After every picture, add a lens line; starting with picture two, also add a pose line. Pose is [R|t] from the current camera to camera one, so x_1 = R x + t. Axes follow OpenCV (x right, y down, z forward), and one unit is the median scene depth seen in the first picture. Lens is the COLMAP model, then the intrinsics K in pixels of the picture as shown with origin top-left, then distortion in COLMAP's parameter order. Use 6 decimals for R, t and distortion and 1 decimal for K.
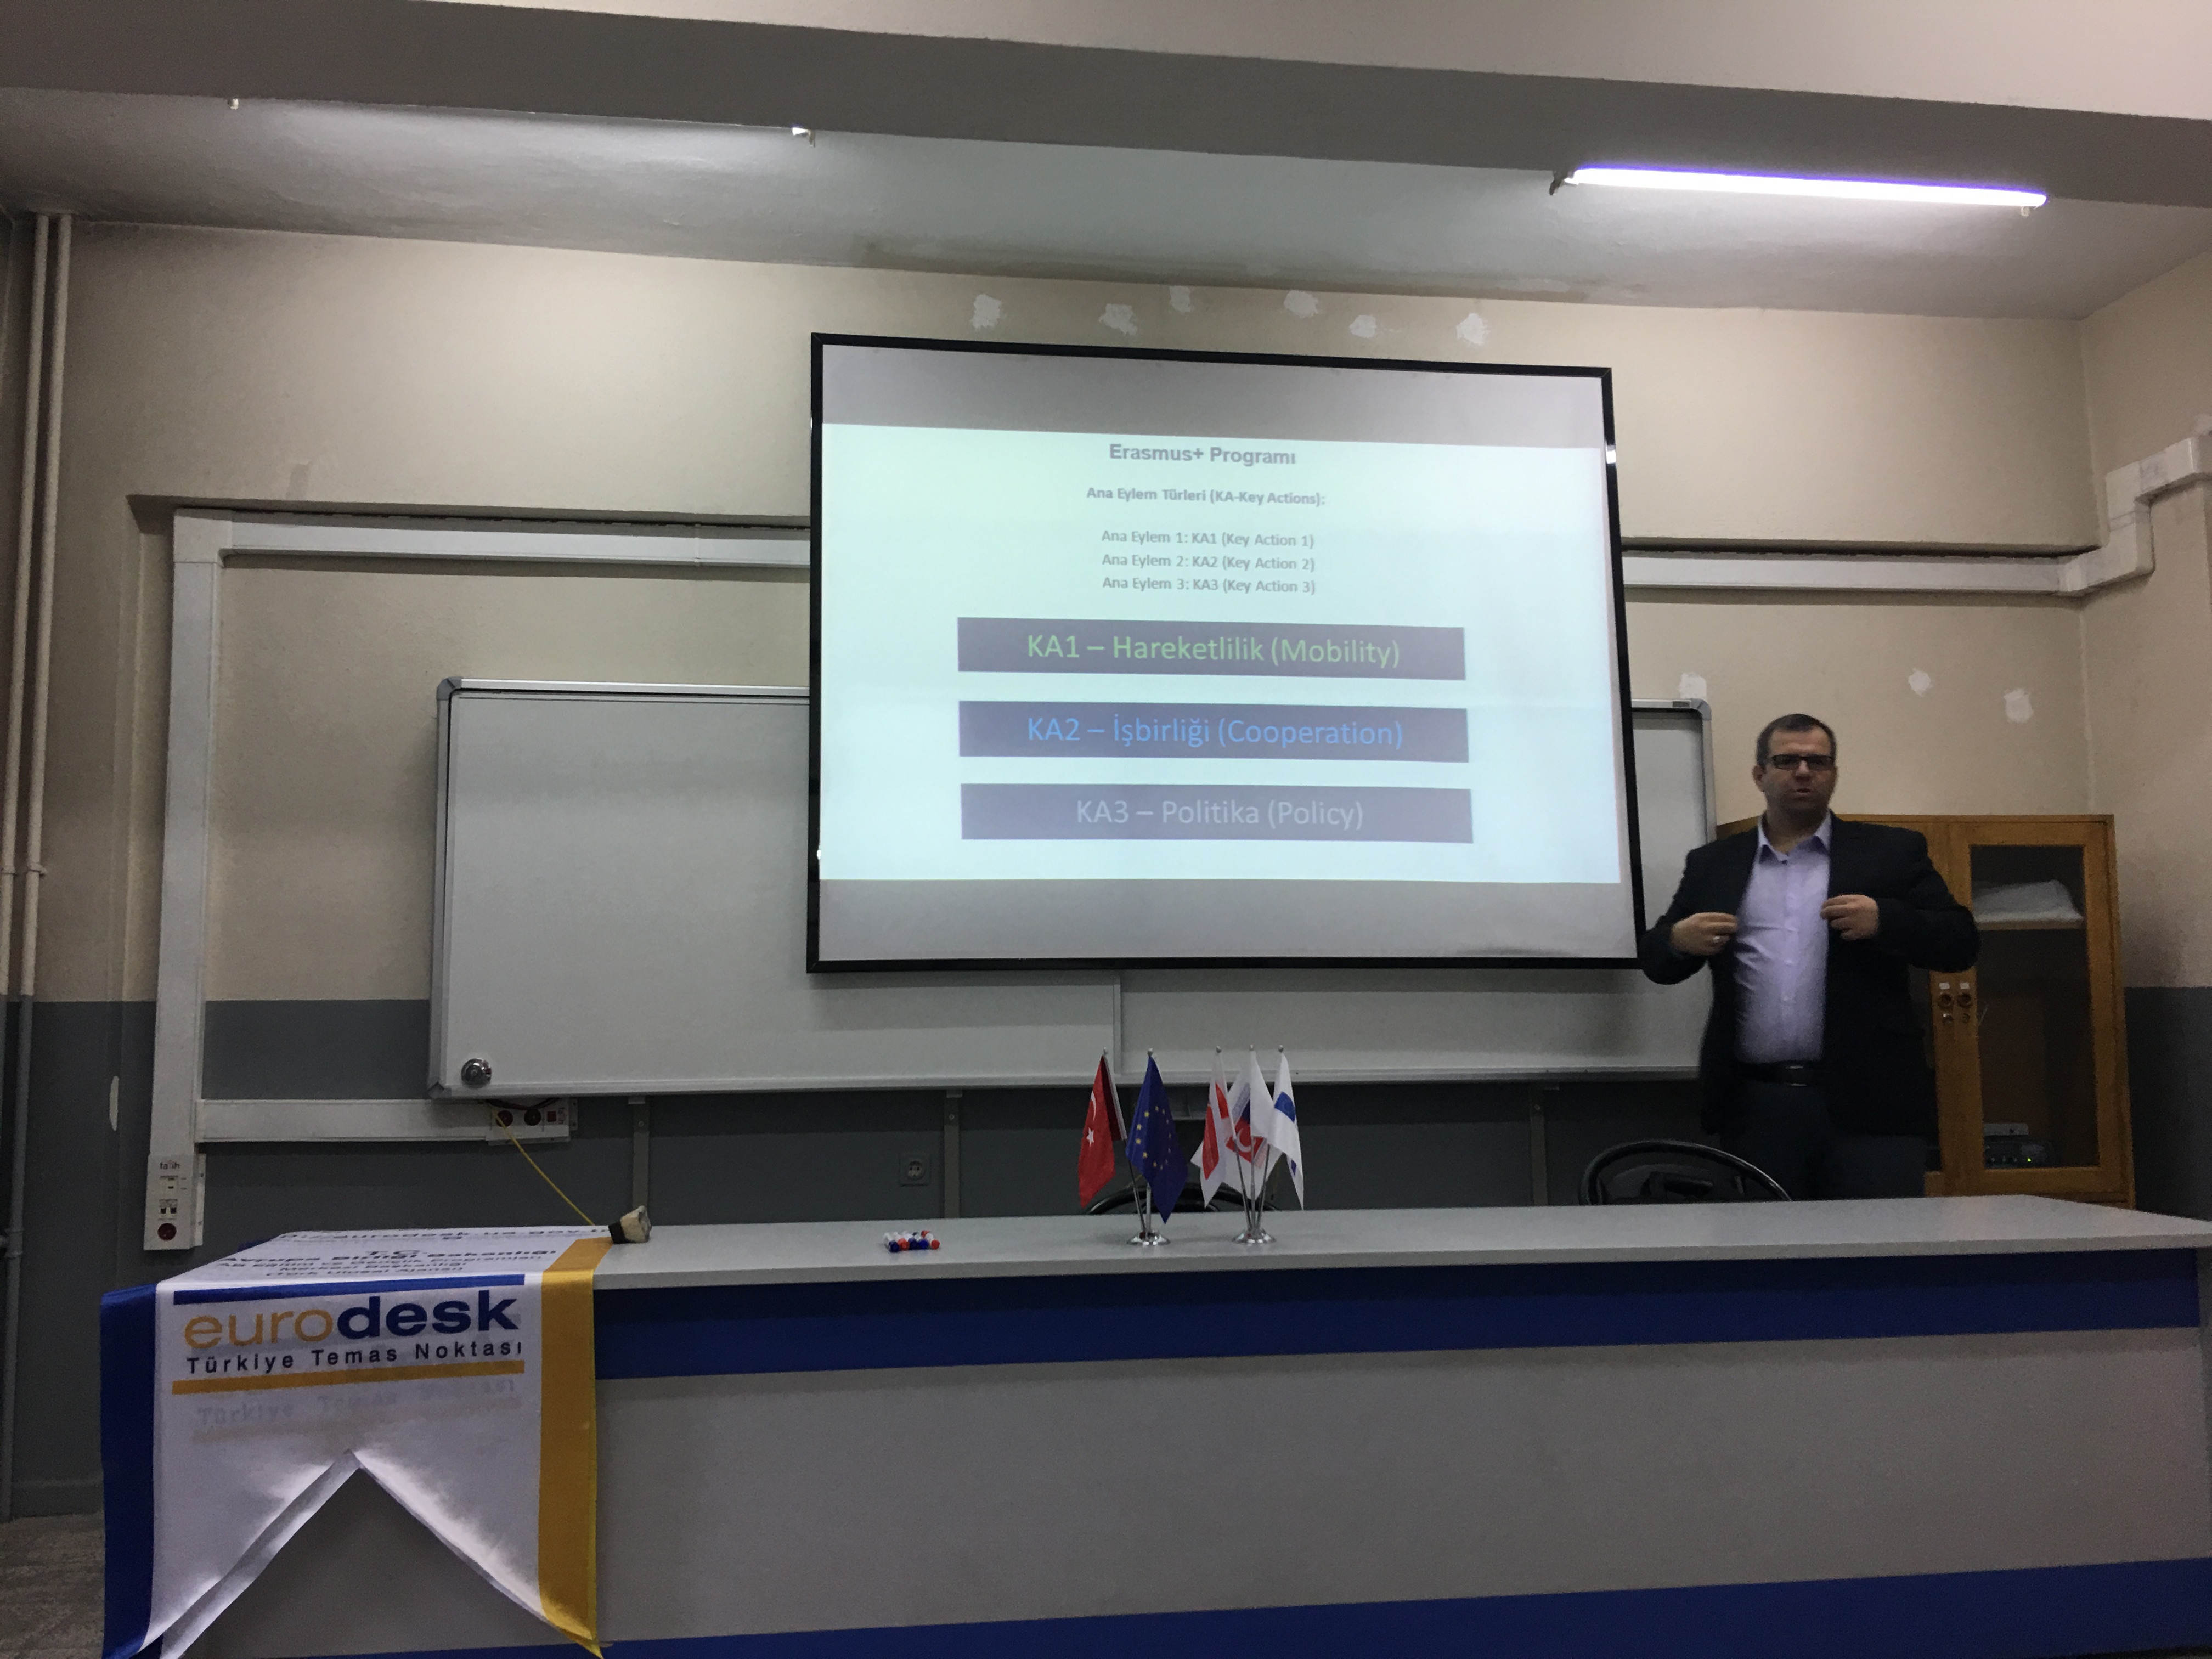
lens RADIAL K [[1867.0, 0, 1112.0], [0, 1867.0, 813.6], [0, 0, 1]] dist [0.074532, -0.126446]
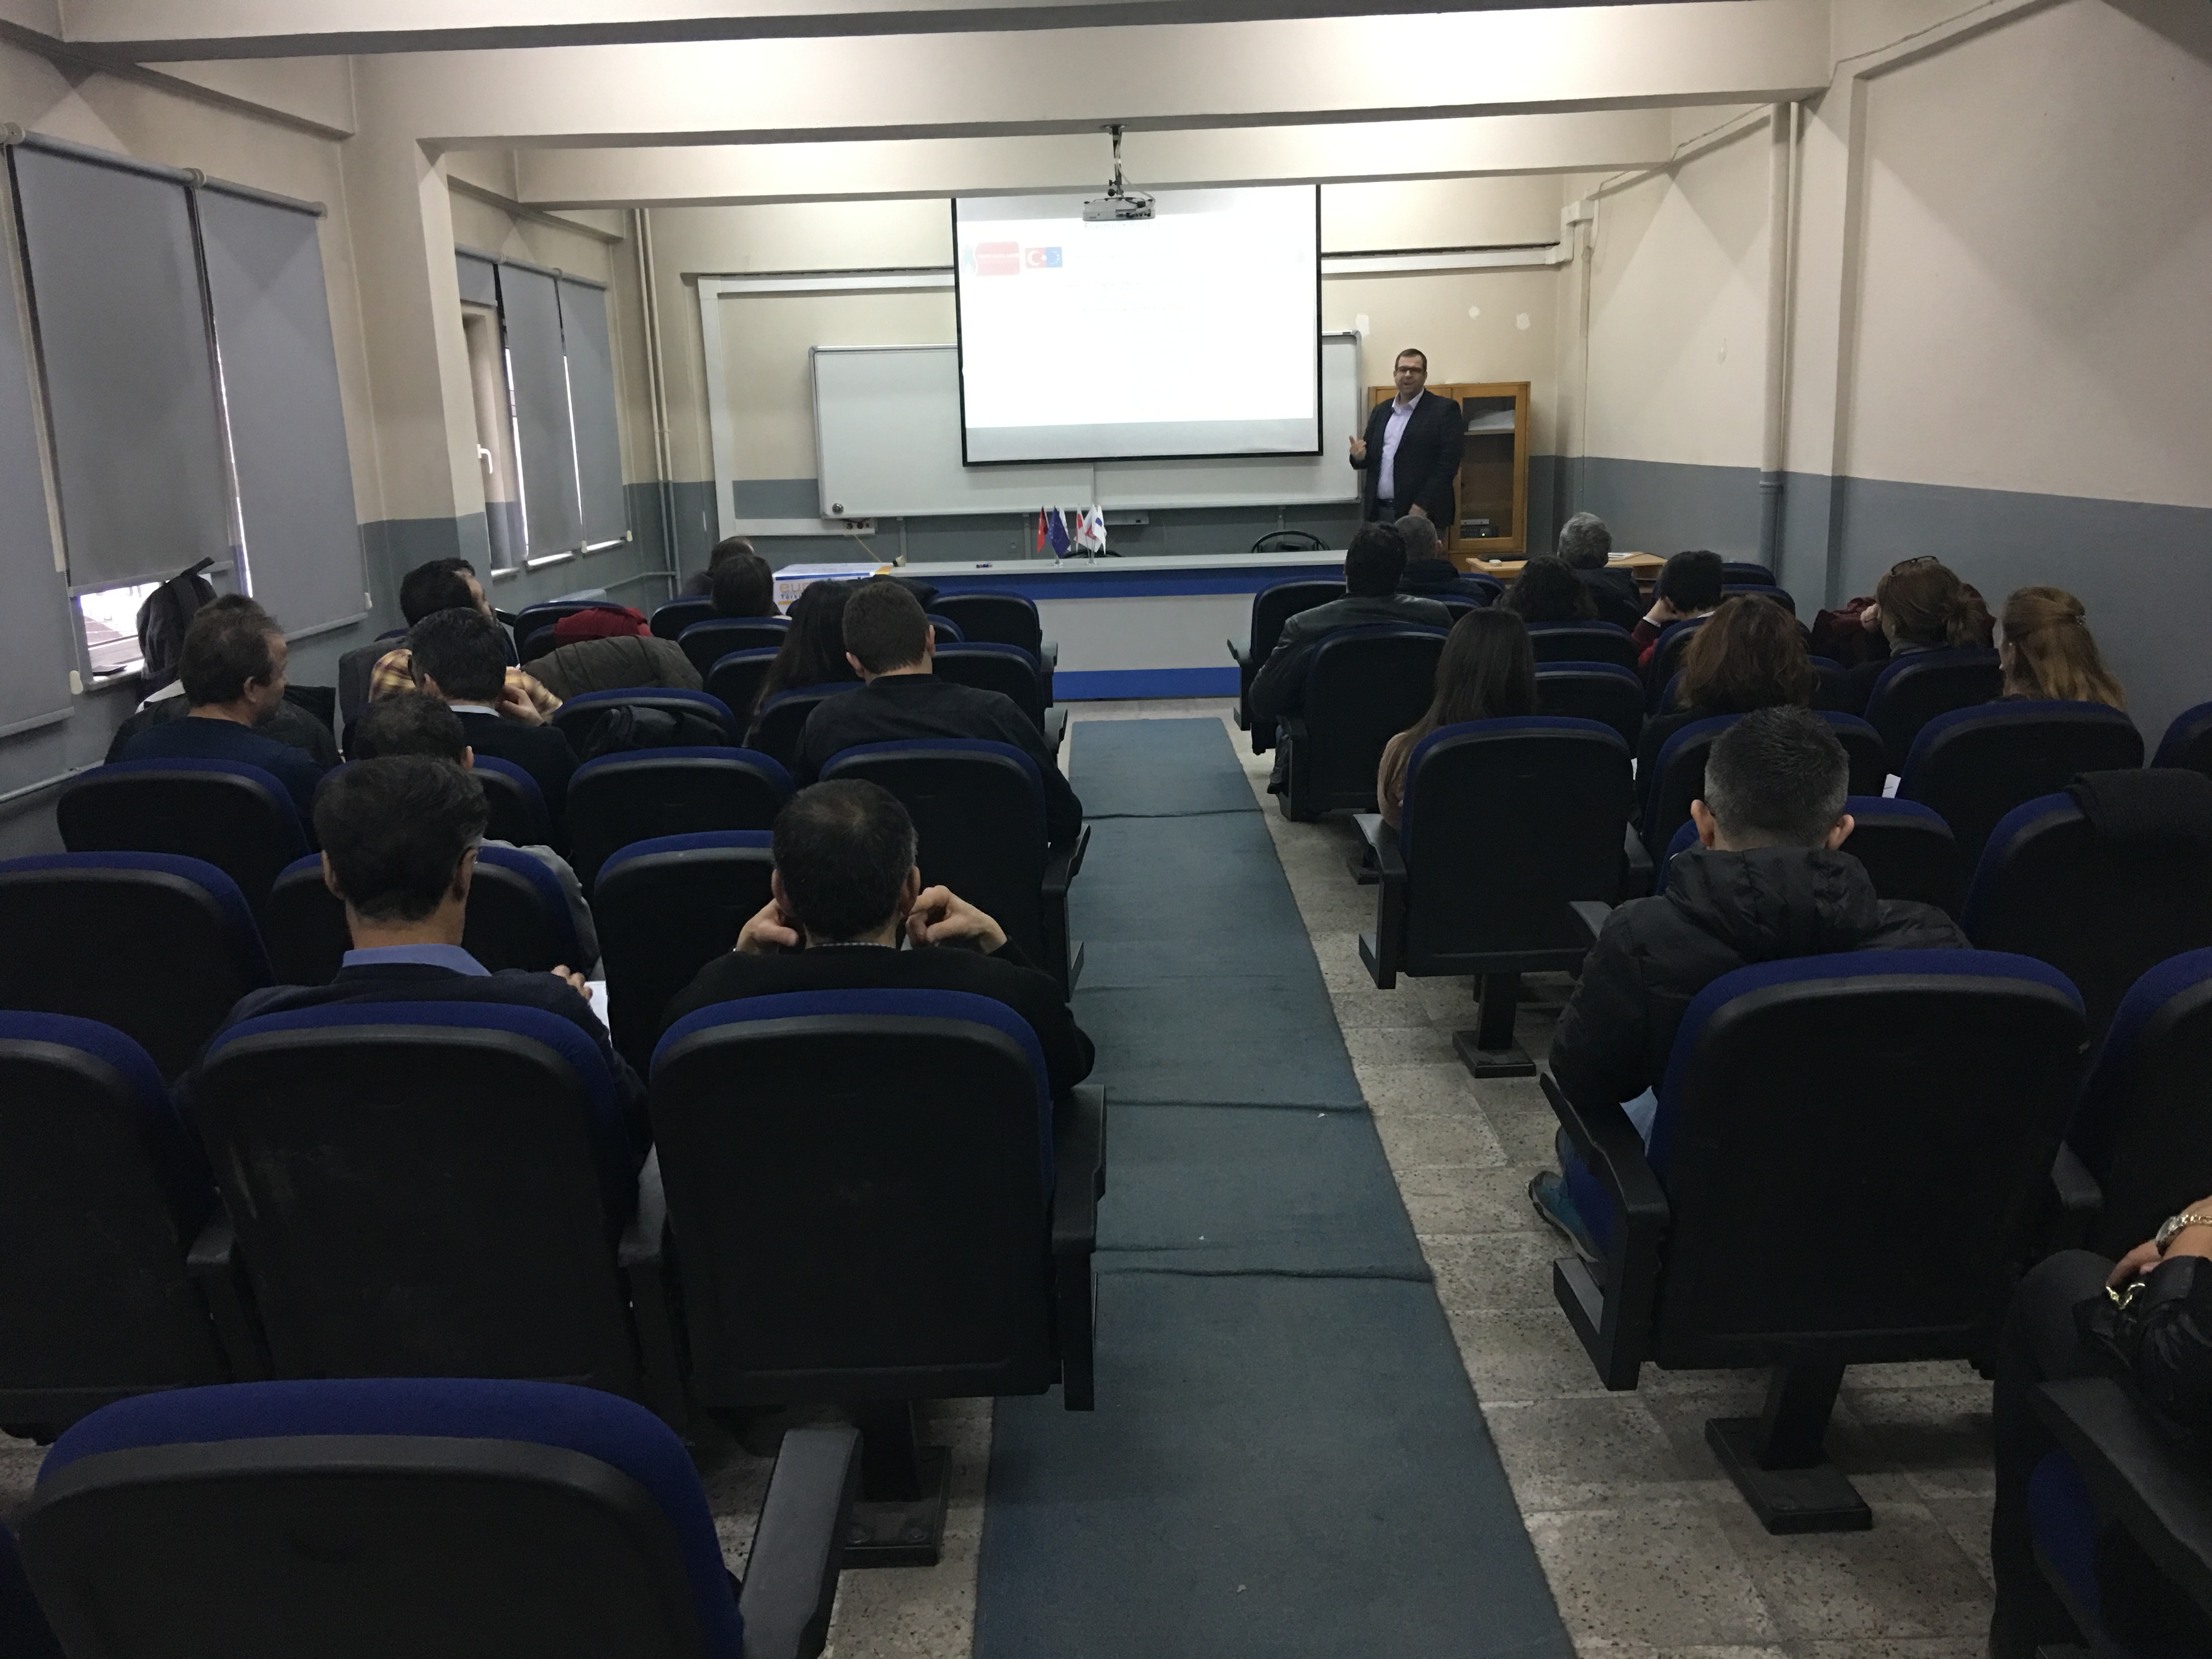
lens RADIAL K [[1867.0, 0, 1112.0], [0, 1867.0, 813.6], [0, 0, 1]] dist [0.074532, -0.126446]
pose [[0.990022, 0.009934, -0.140562, 0.377459], [0.034804, 0.949368, 0.312233, -0.240612], [0.136547, -0.314010, 0.939549, -1.413371]]
